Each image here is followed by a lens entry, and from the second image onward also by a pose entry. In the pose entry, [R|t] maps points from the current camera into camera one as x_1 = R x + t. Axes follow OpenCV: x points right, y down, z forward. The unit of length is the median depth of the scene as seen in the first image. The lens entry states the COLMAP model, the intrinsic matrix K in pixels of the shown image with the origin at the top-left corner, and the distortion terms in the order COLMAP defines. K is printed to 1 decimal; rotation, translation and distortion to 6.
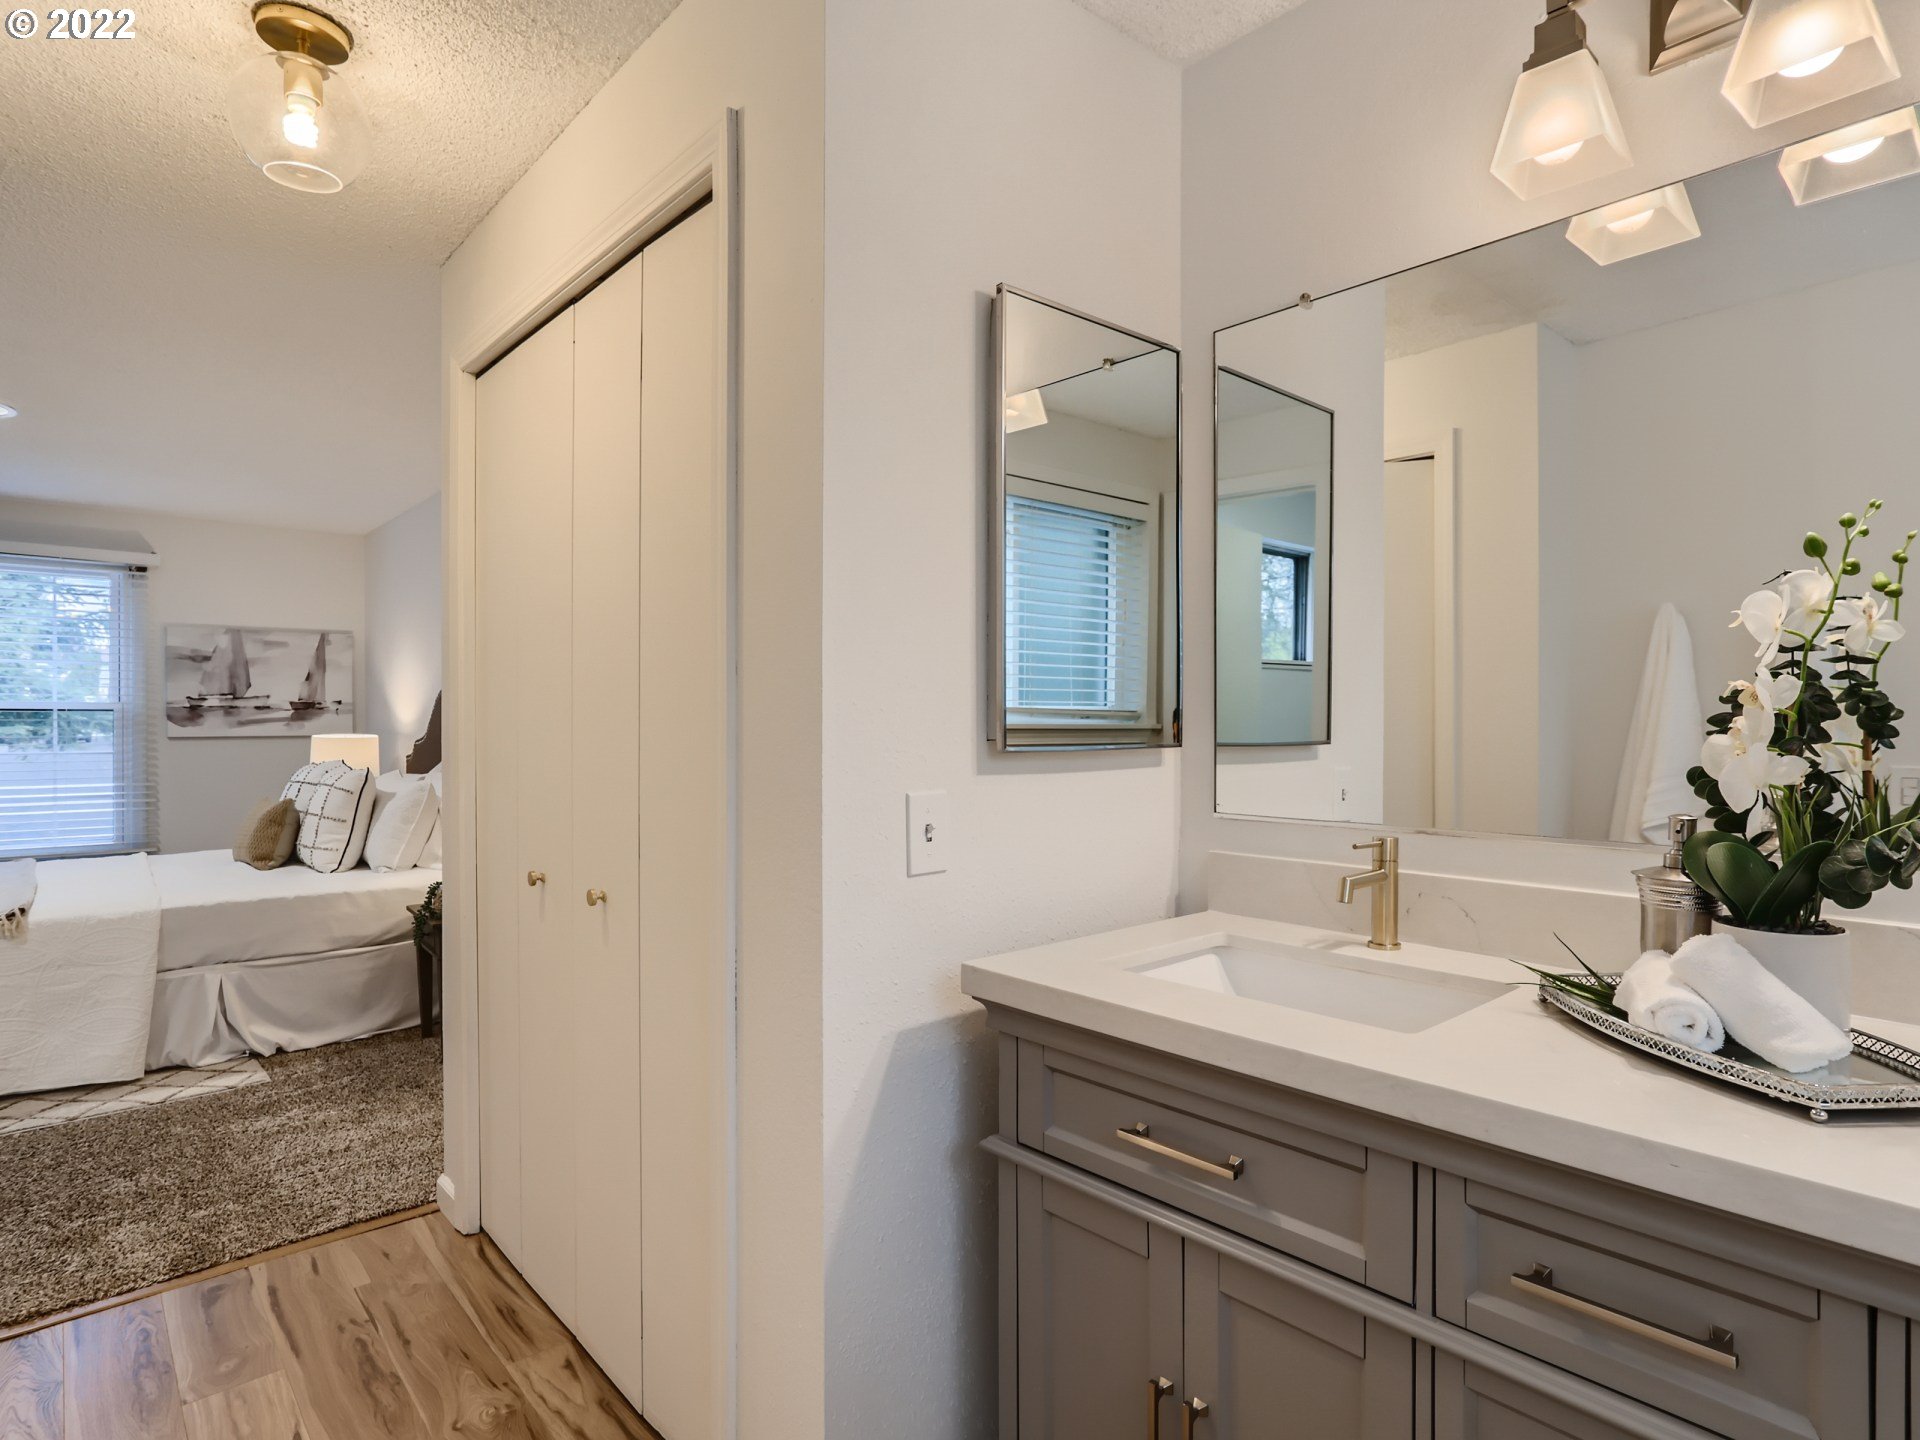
lens RADIAL K [[1067.3, 0, 964.9], [0, 1067.3, 728.4], [0, 0, 1]] dist [-0.027818, 0.020586]
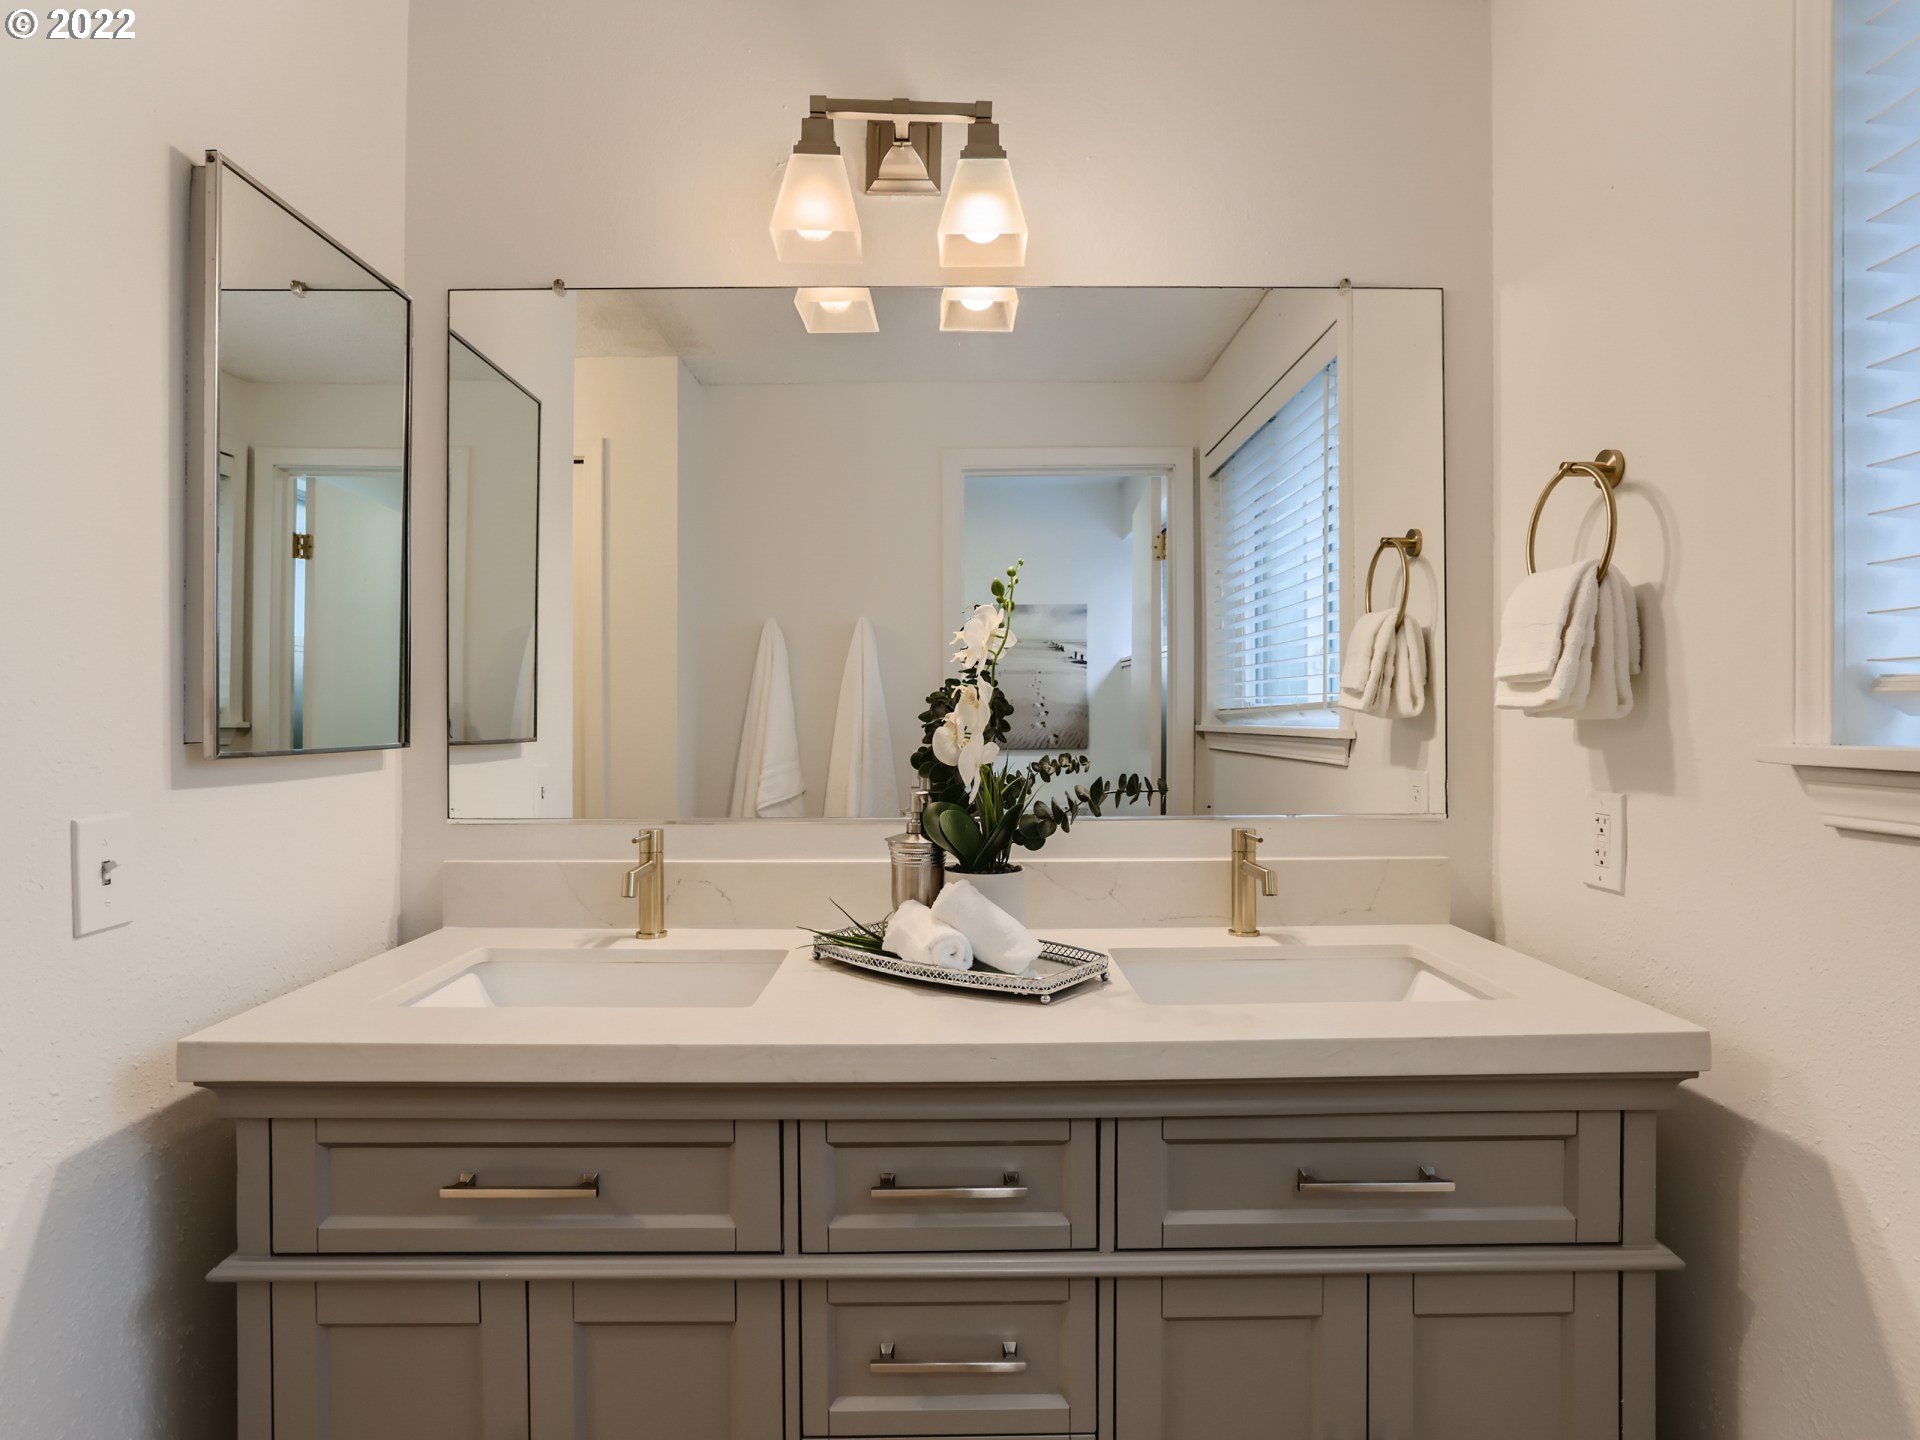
lens RADIAL K [[1067.3, 0, 965.8], [0, 1067.3, 717.4], [0, 0, 1]] dist [-0.027818, 0.020586]
pose [[0.659374, -0.001505, 0.751813, -0.237324], [0.007669, 0.999959, -0.004724, 0.000424], [-0.751776, 0.008881, 0.659359, 0.112958]]
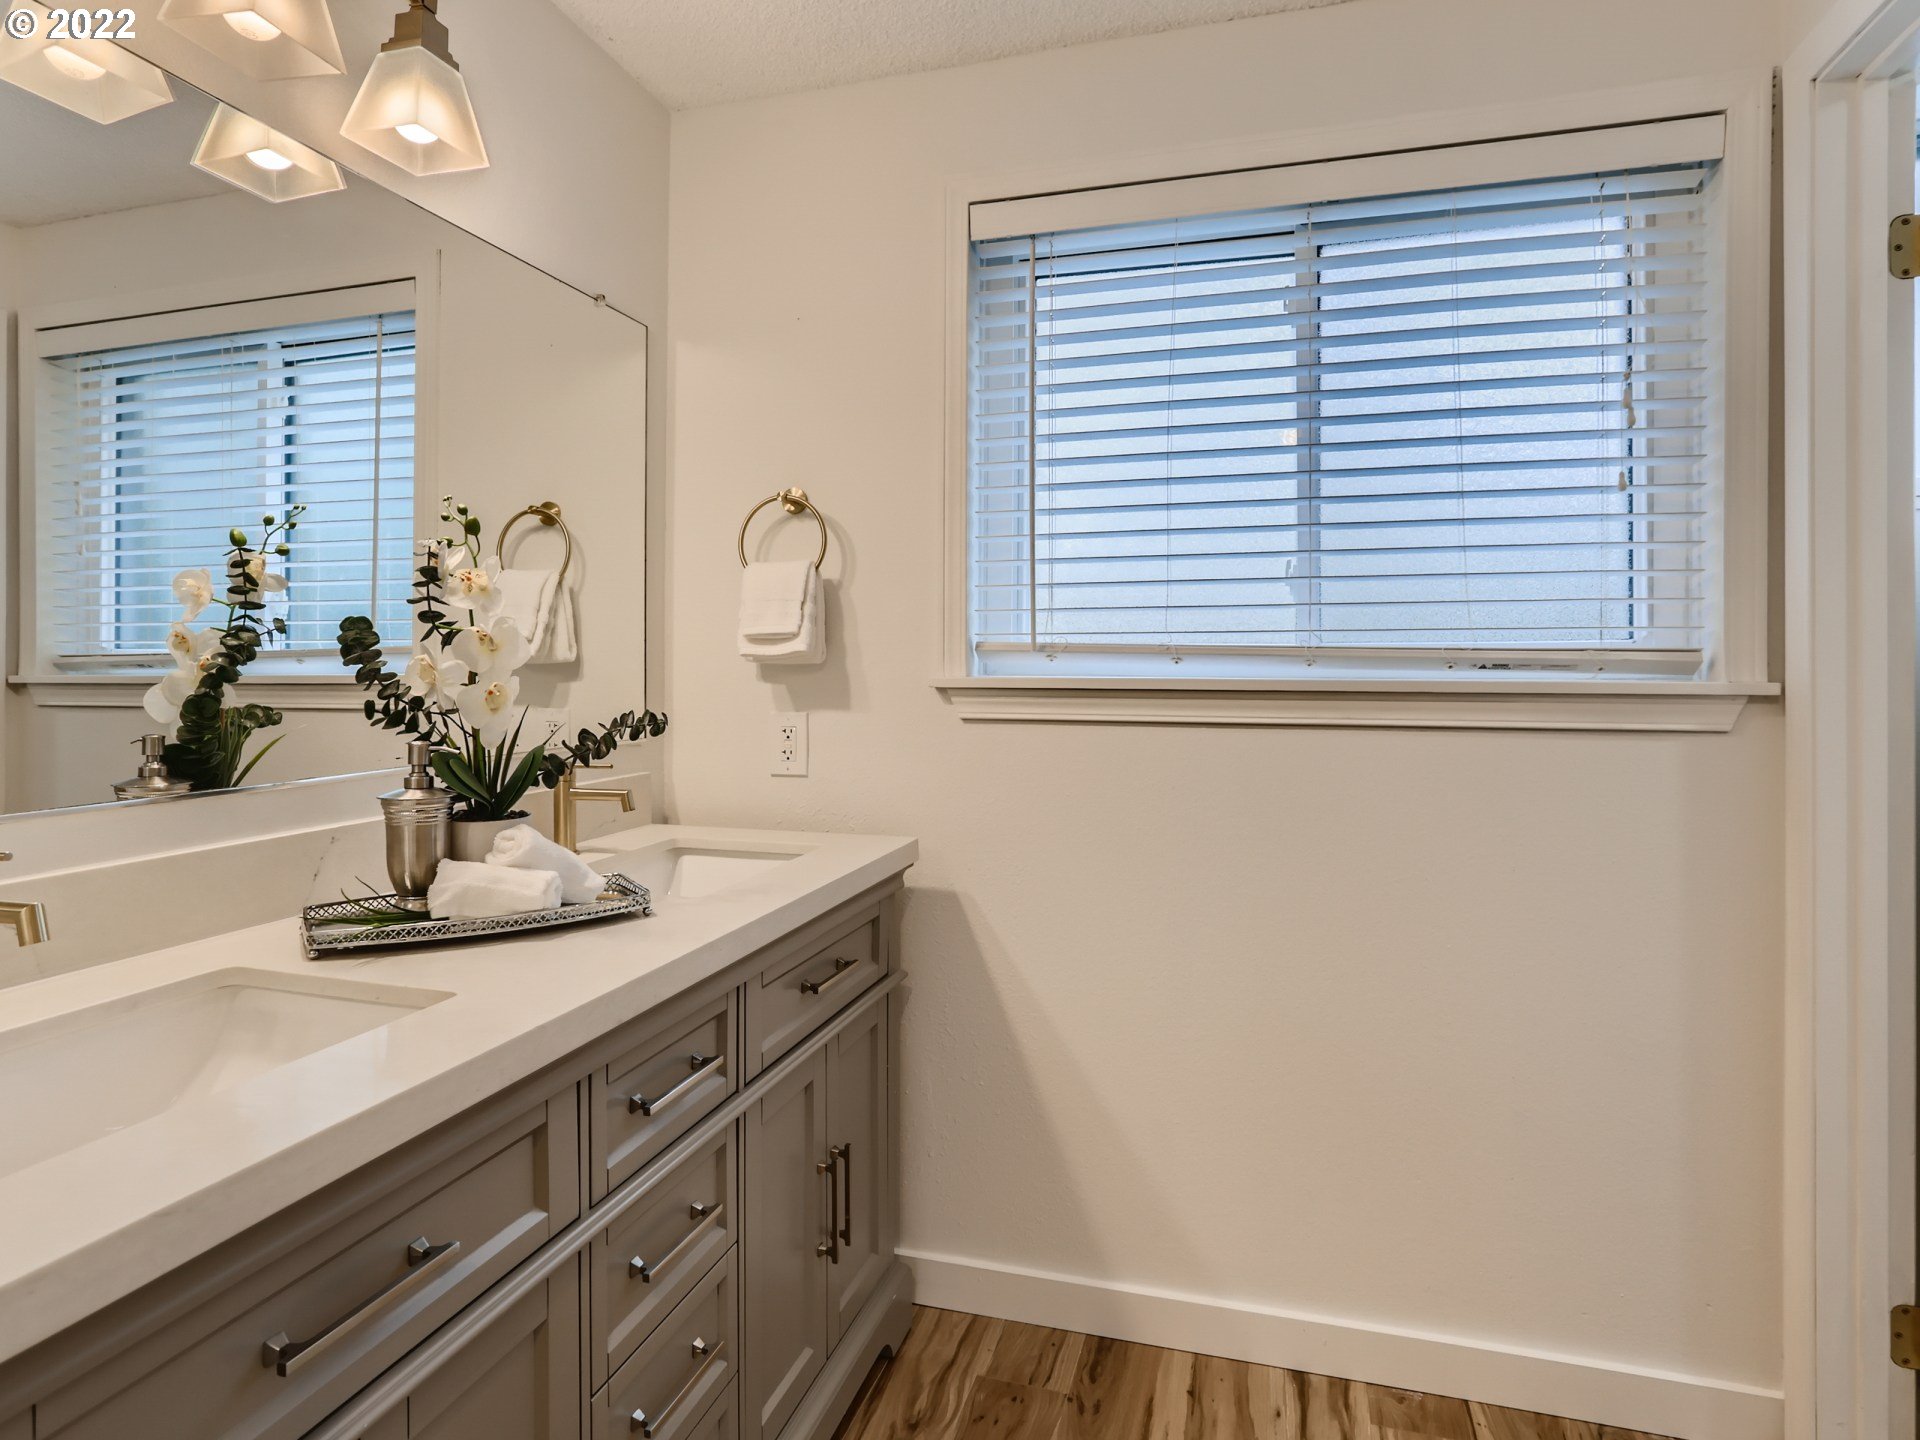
lens RADIAL K [[1067.3, 0, 948.5], [0, 1067.3, 653.8], [0, 0, 1]] dist [-0.027818, 0.020586]
pose [[-0.524586, 0.013581, 0.851249, -0.562143], [0.007440, 0.999908, -0.011368, 0.007445], [-0.851325, 0.000370, -0.524638, 1.073247]]
